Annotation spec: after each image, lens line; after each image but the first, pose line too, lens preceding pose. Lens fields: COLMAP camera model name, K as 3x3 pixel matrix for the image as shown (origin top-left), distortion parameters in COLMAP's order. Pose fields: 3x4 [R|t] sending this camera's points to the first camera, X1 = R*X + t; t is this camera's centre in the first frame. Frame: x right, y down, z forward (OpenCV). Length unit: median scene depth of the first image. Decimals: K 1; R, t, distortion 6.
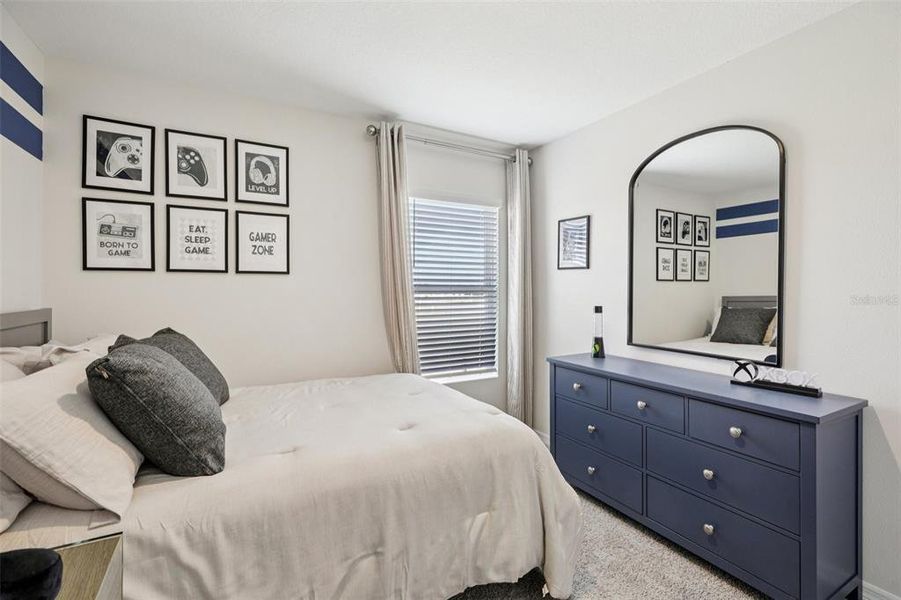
lens RADIAL K [[401.4, 0, 452.3], [0, 401.4, 290.8], [0, 0, 1]] dist [0.001332, 0.000143]
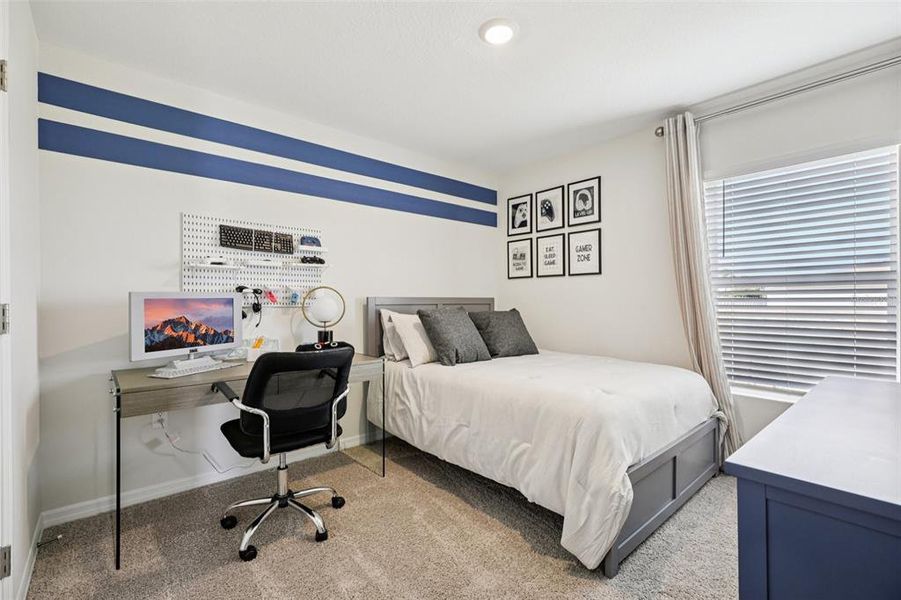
lens RADIAL K [[401.4, 0, 449.0], [0, 401.4, 301.8], [0, 0, 1]] dist [0.001332, 0.000143]
pose [[0.209417, 0.004938, -0.977814, 0.821860], [-0.000249, 0.999987, 0.004997, 0.044232], [0.977826, -0.000803, 0.209416, 0.280453]]
